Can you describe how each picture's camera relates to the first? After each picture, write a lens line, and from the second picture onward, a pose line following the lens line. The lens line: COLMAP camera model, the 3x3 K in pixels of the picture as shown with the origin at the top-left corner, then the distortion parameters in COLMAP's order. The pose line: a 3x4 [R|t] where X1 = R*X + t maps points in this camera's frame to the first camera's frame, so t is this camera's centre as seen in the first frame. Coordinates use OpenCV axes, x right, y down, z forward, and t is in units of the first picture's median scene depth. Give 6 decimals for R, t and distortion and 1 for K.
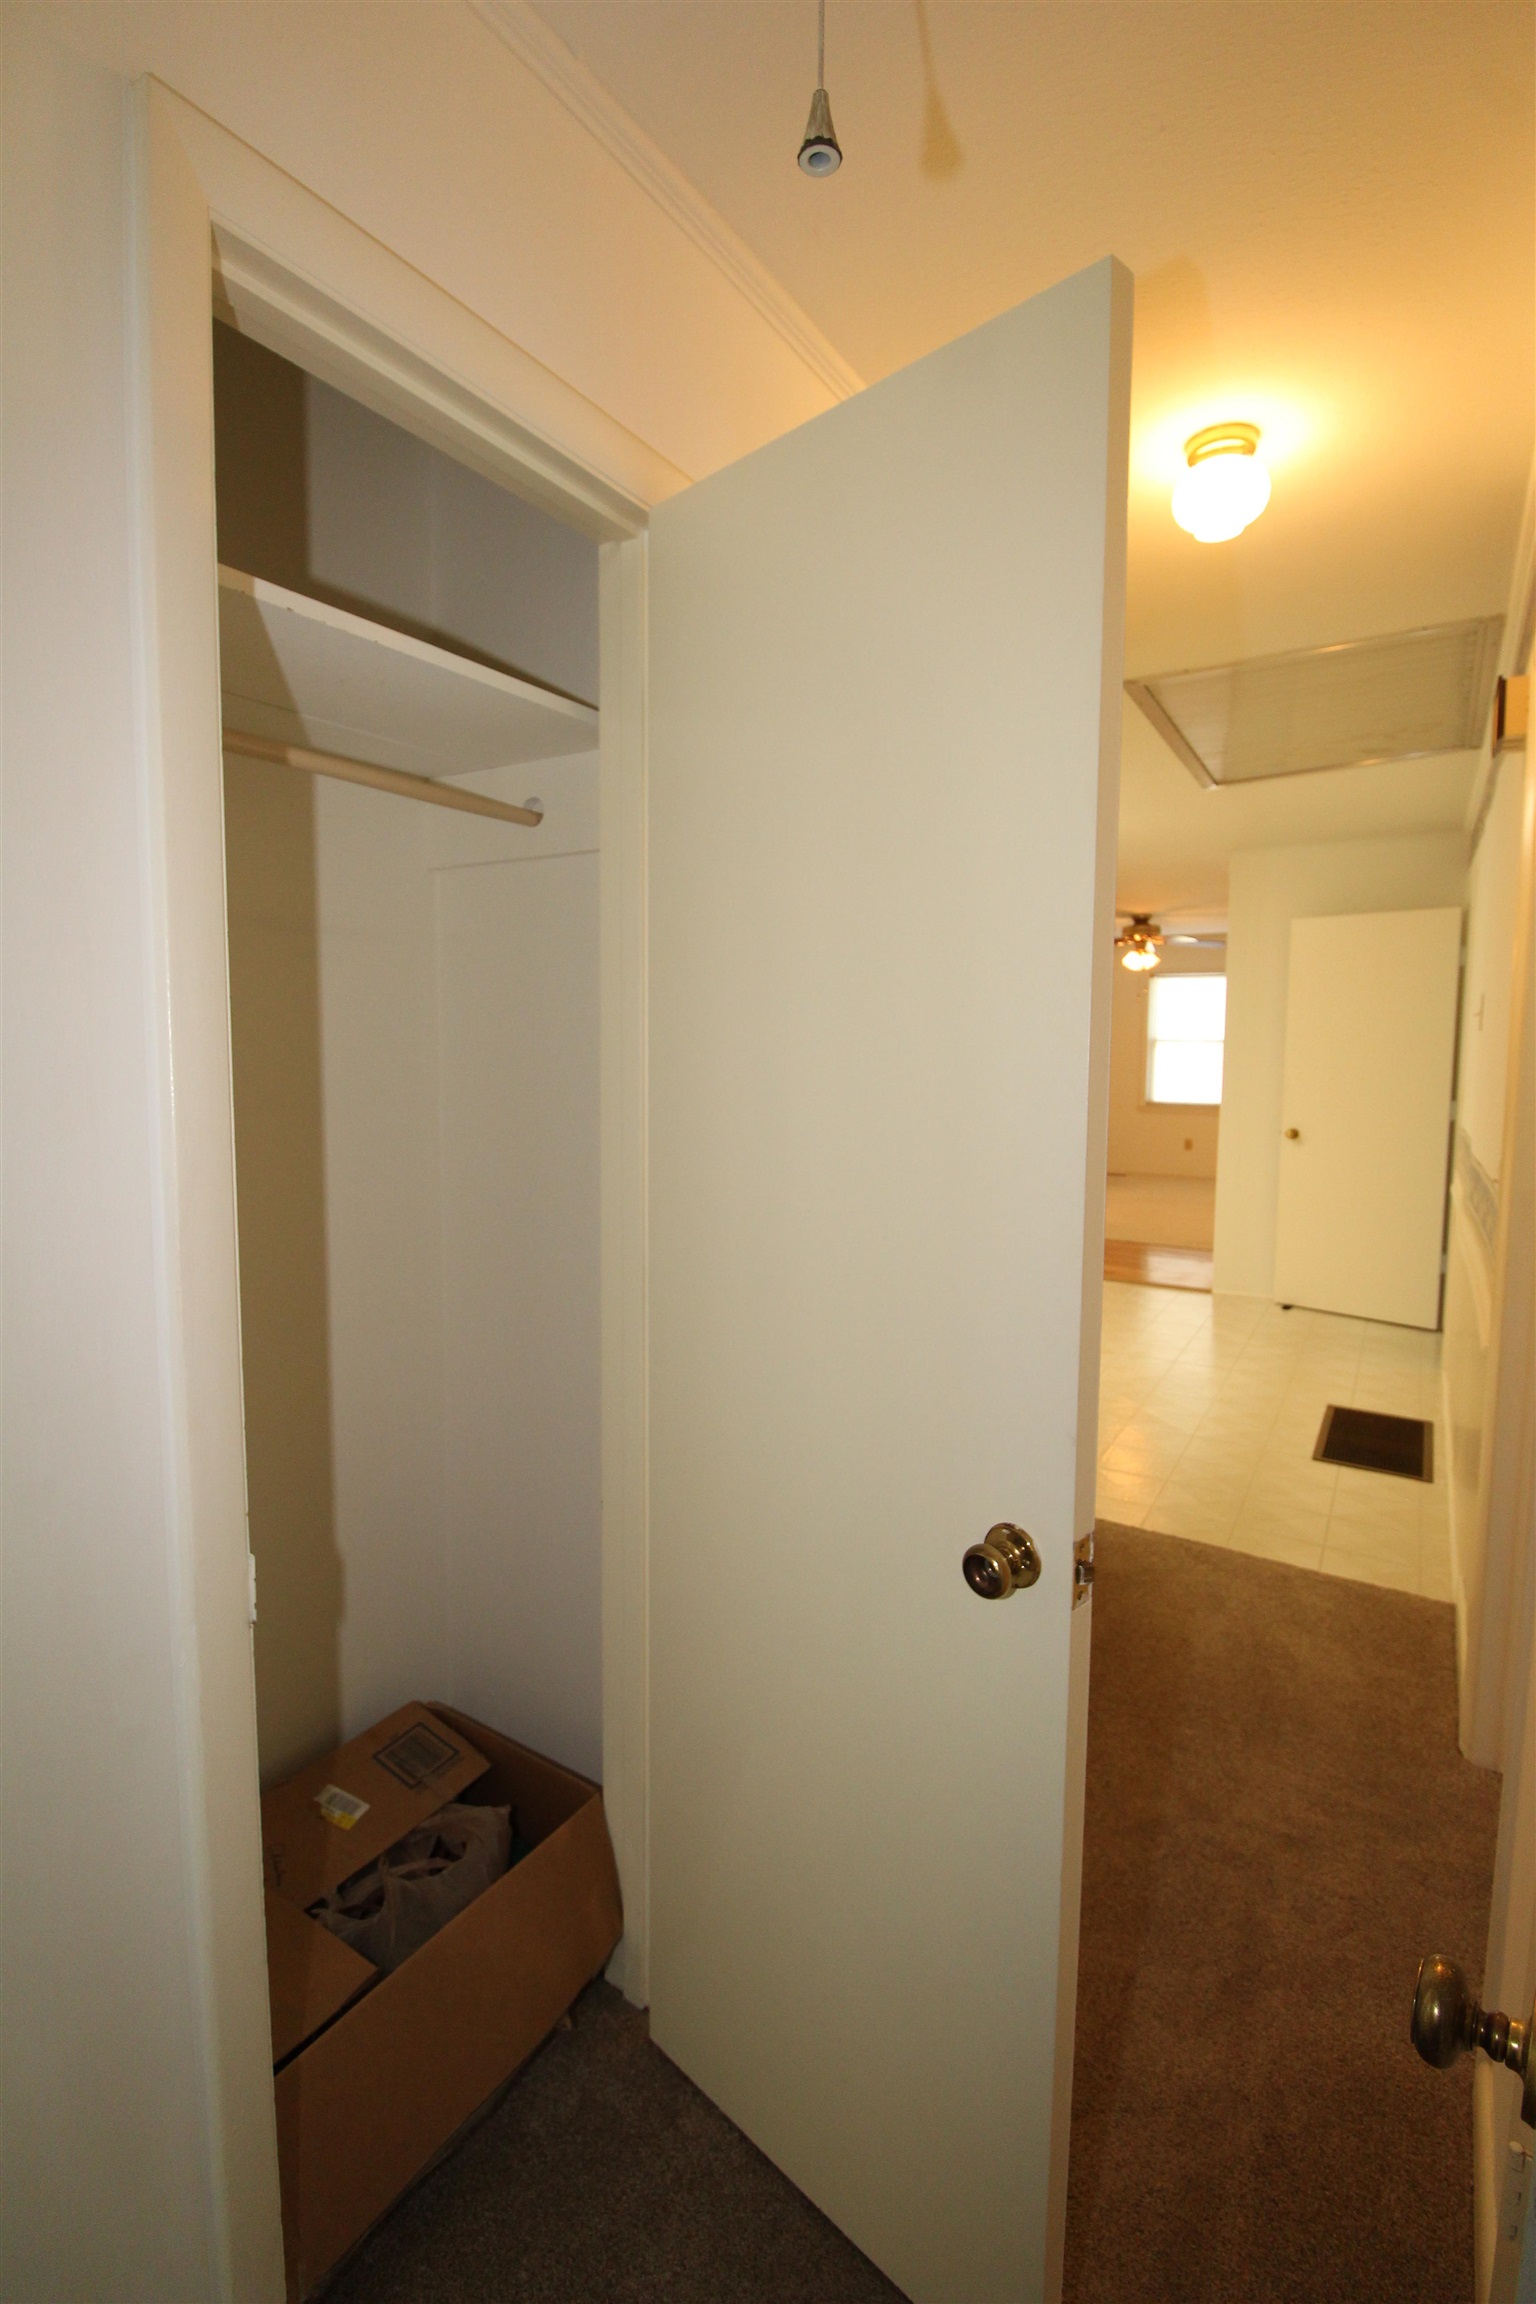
lens RADIAL K [[1072.3, 0, 743.6], [0, 1072.3, 1127.8], [0, 0, 1]] dist [0.004925, -0.016308]
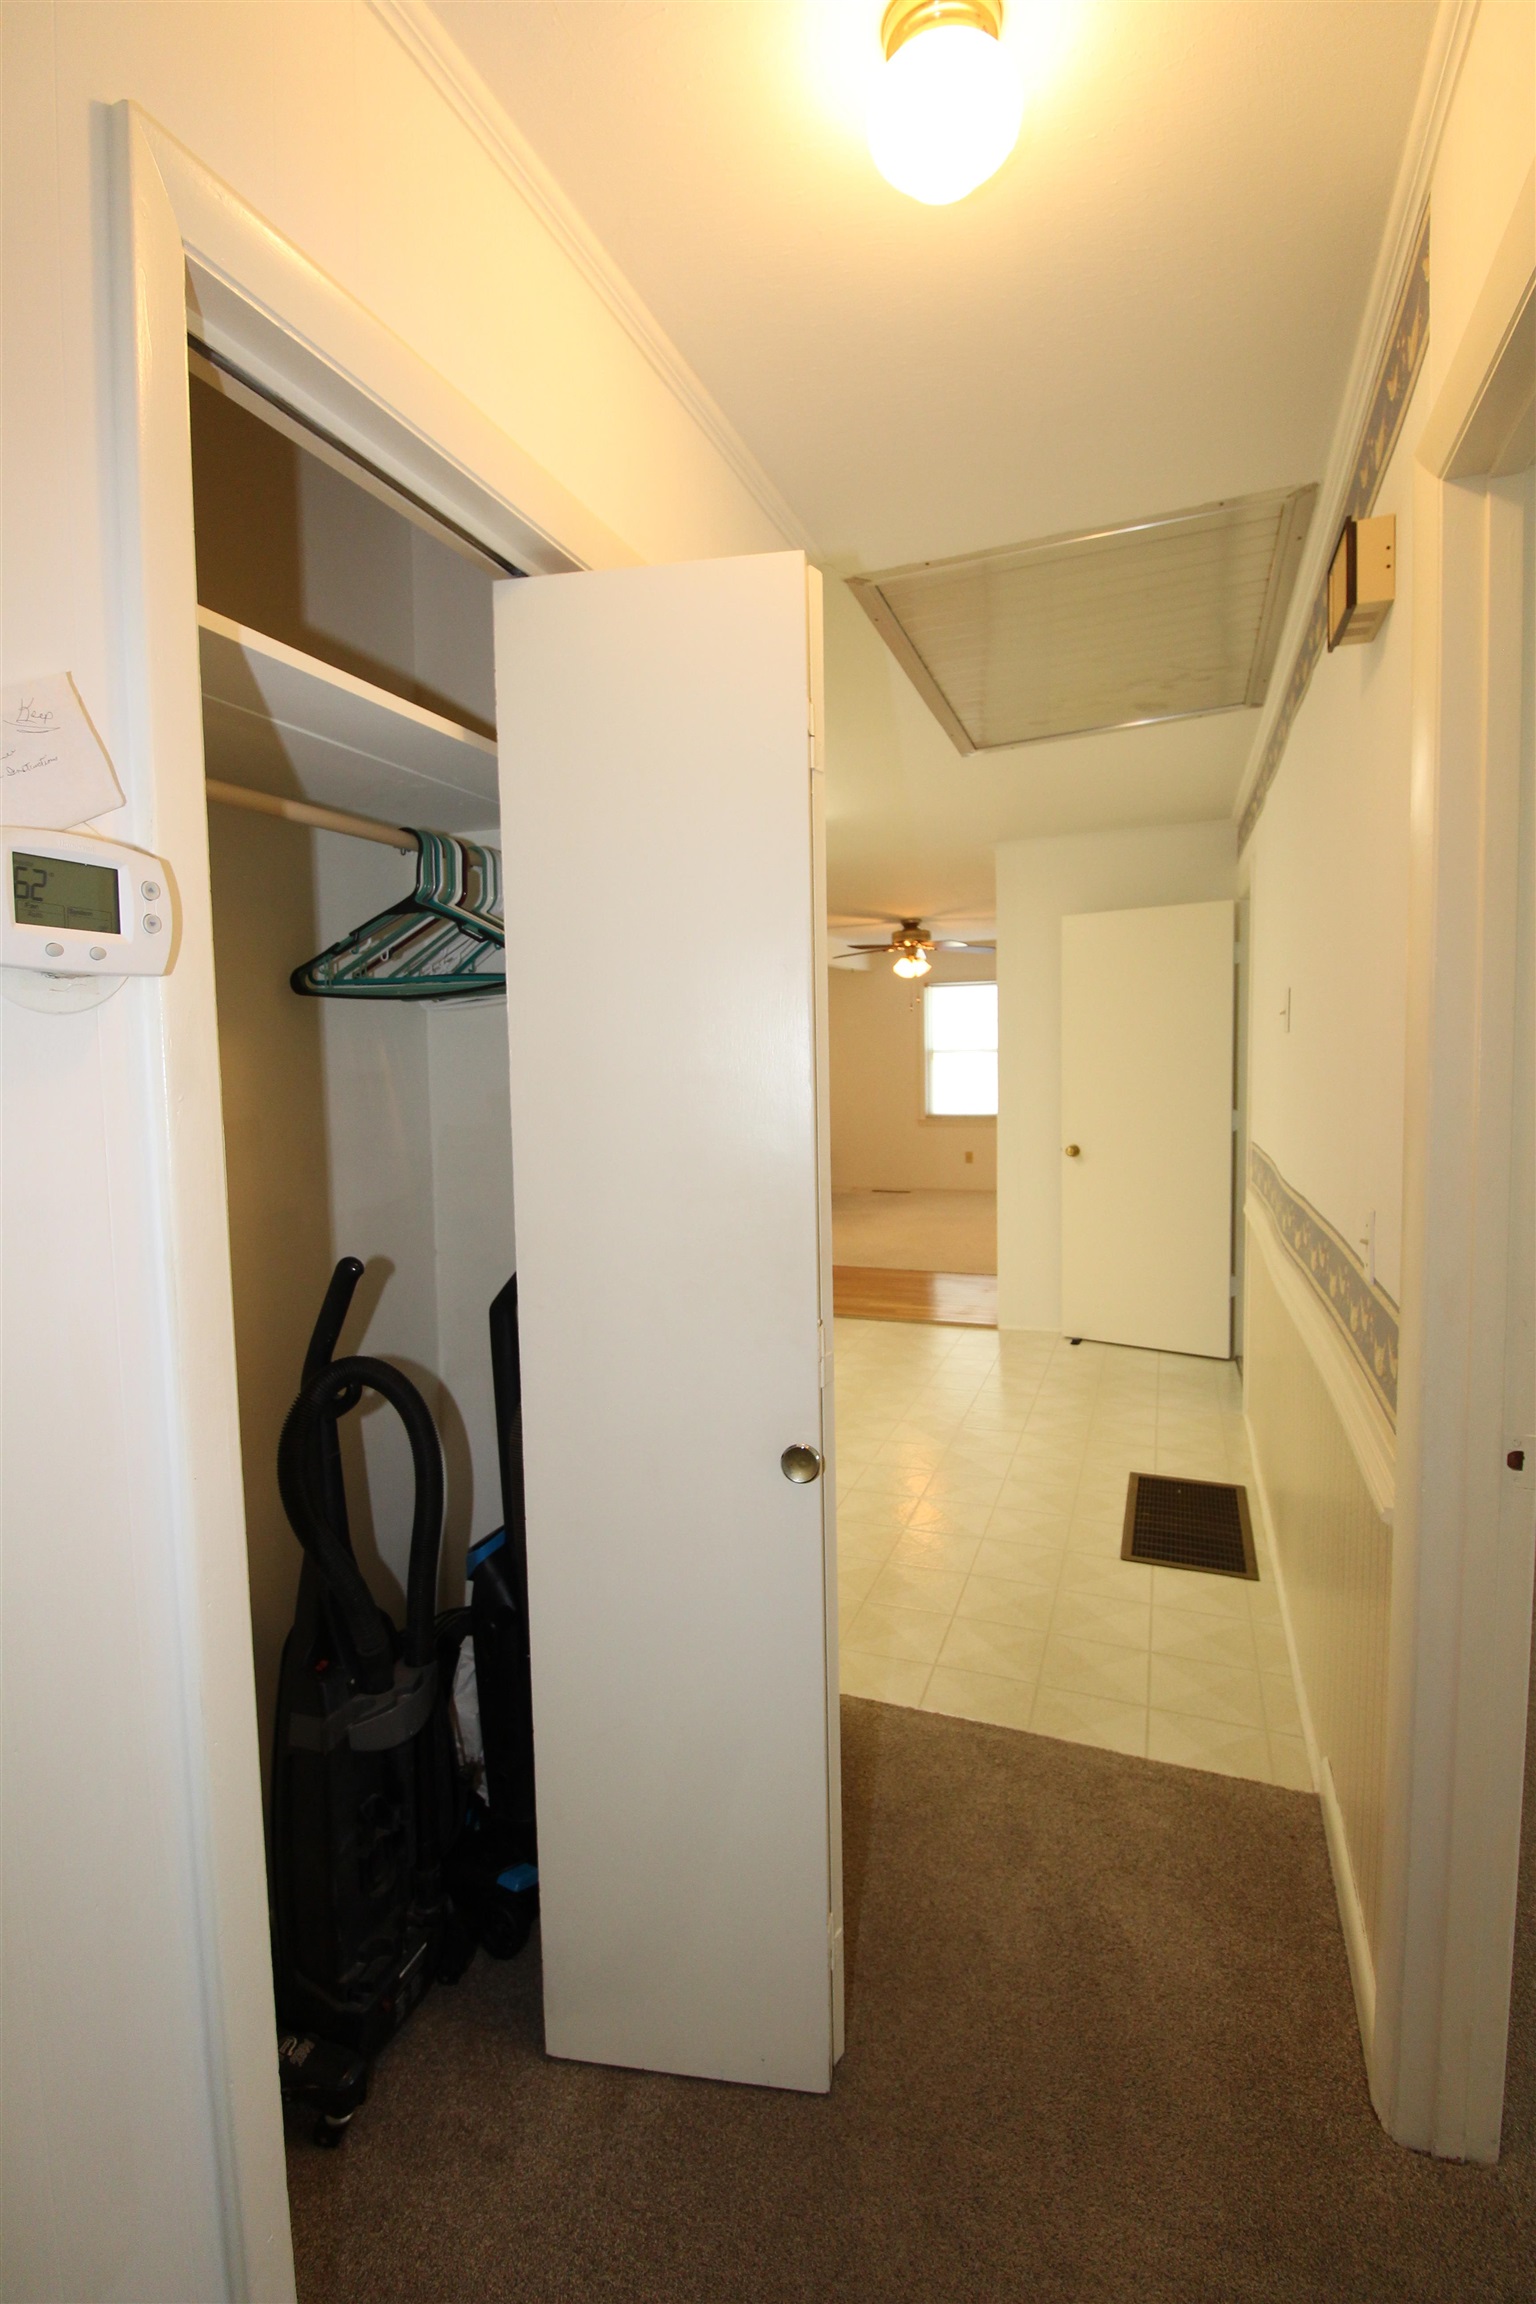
lens RADIAL K [[1072.3, 0, 743.6], [0, 1072.3, 1127.8], [0, 0, 1]] dist [0.004925, -0.016308]
pose [[0.982304, -0.038333, 0.183326, 0.102921], [0.041334, 0.999066, -0.012579, -0.020089], [-0.182673, 0.019934, 0.982972, 0.225631]]
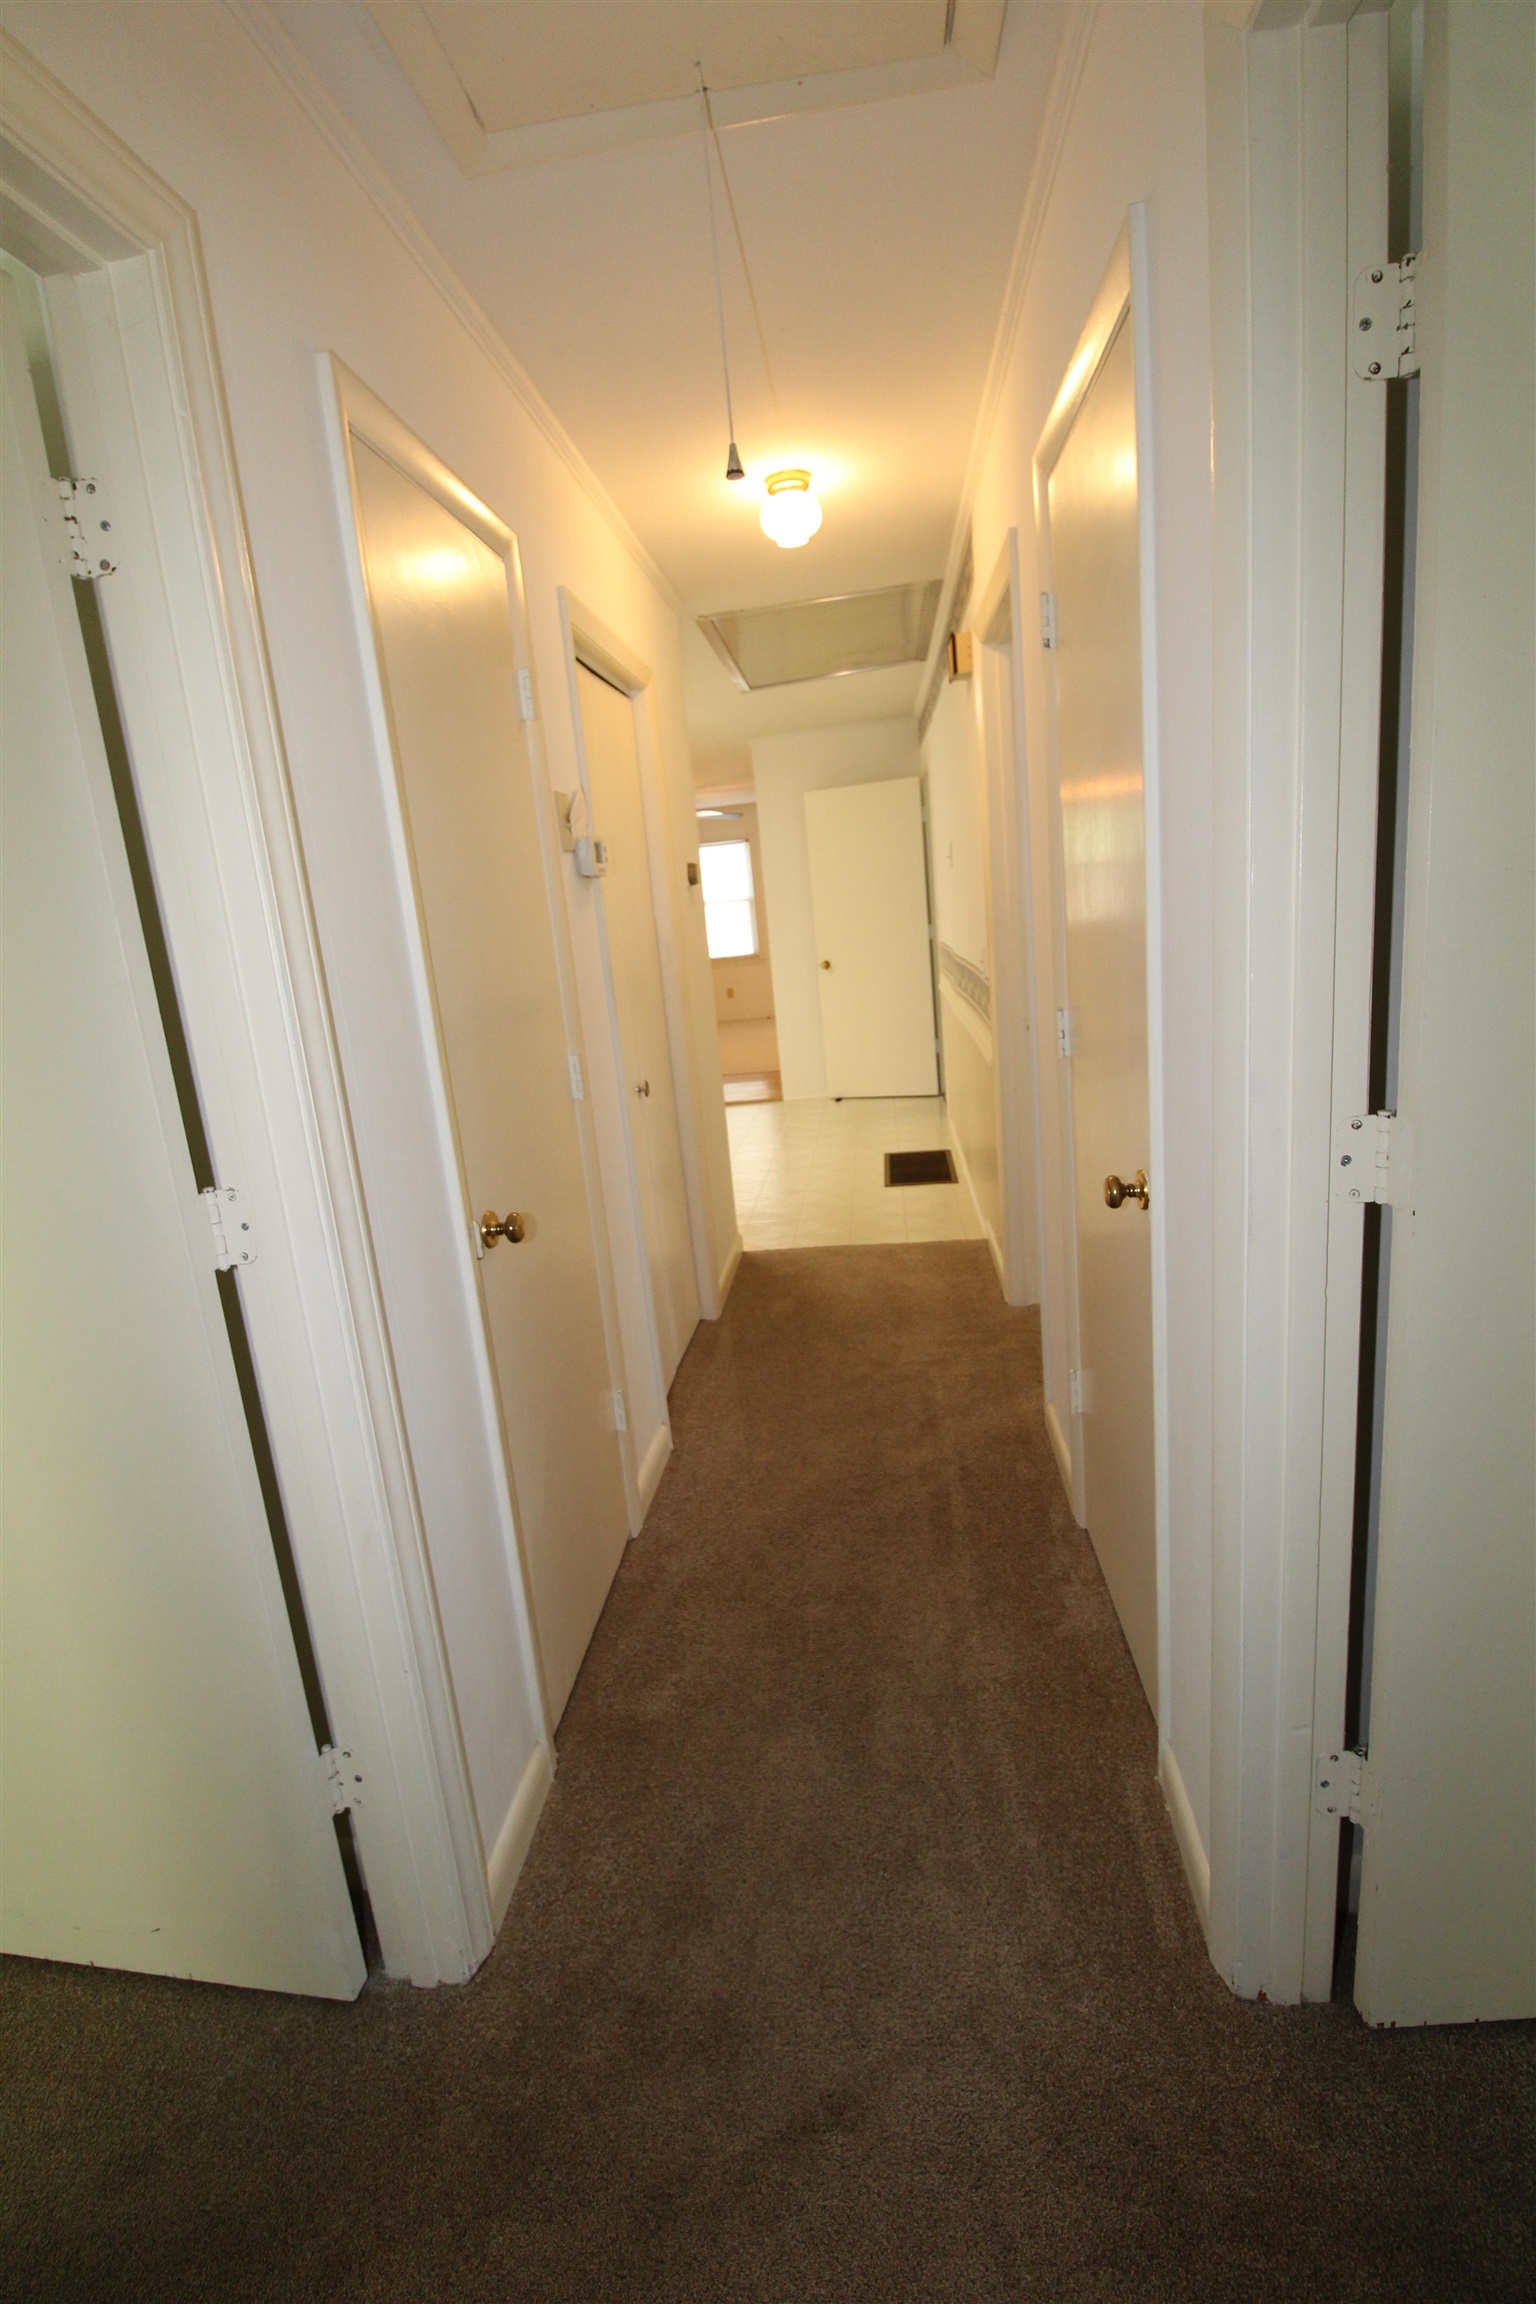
lens RADIAL K [[1072.3, 0, 743.6], [0, 1072.3, 1127.8], [0, 0, 1]] dist [0.004925, -0.016308]
pose [[0.898037, -0.180959, 0.400977, -0.176587], [0.138356, 0.981406, 0.133039, 0.018315], [-0.417596, -0.063997, 0.906376, -0.184701]]
